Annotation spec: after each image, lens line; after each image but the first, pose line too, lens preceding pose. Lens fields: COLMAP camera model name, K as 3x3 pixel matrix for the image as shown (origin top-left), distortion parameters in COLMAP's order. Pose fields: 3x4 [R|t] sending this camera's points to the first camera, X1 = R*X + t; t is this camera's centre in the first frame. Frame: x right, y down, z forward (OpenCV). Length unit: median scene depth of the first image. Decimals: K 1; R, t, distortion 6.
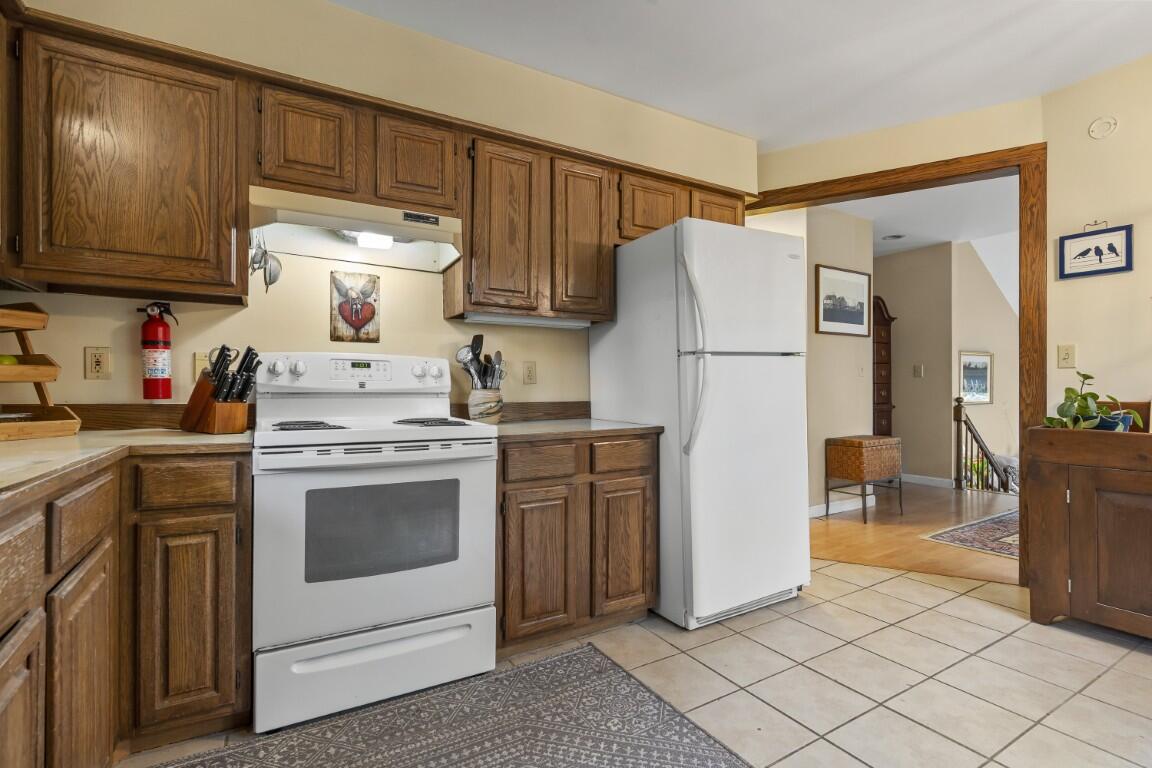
lens RADIAL K [[544.0, 0, 579.8], [0, 544.0, 388.5], [0, 0, 1]] dist [-0.004368, 0.001996]
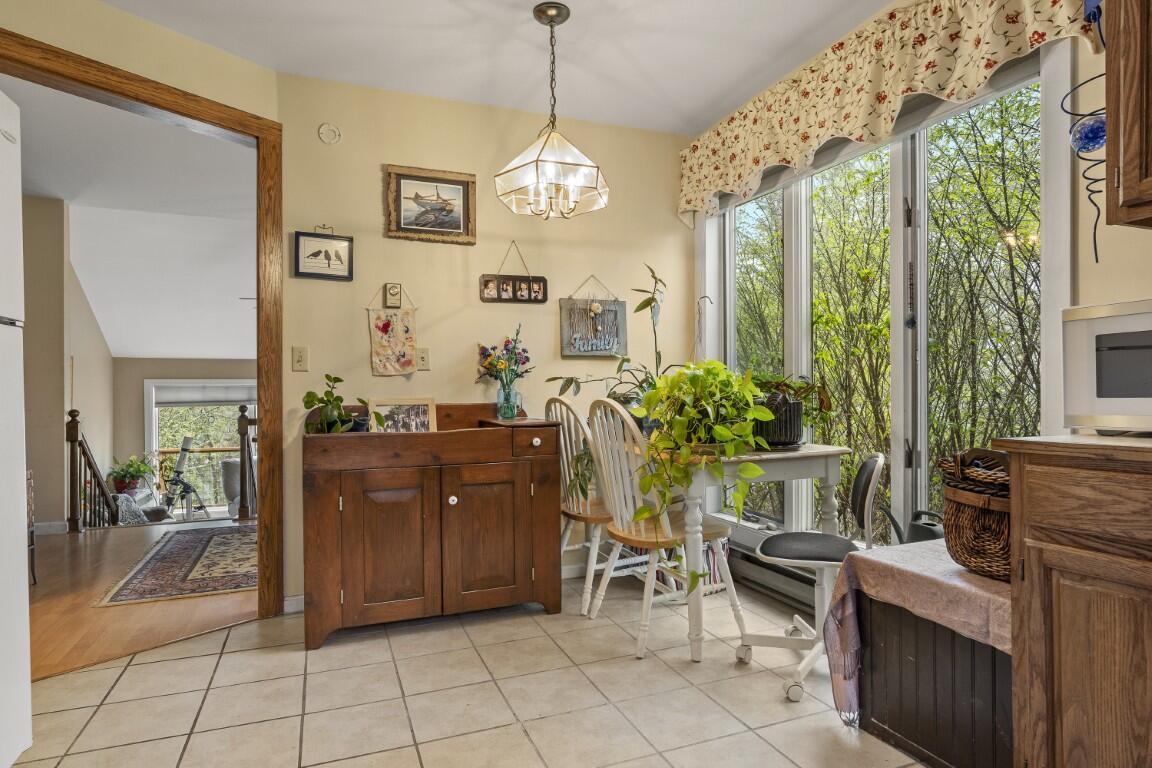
lens RADIAL K [[642.9, 0, 569.1], [0, 642.9, 398.0], [0, 0, 1]] dist [0.005705, -0.000765]
pose [[0.169805, 0.005469, 0.985462, -0.133238], [0.007685, 0.999947, -0.006874, 0.020627], [-0.985448, 0.008740, 0.169754, 0.356567]]
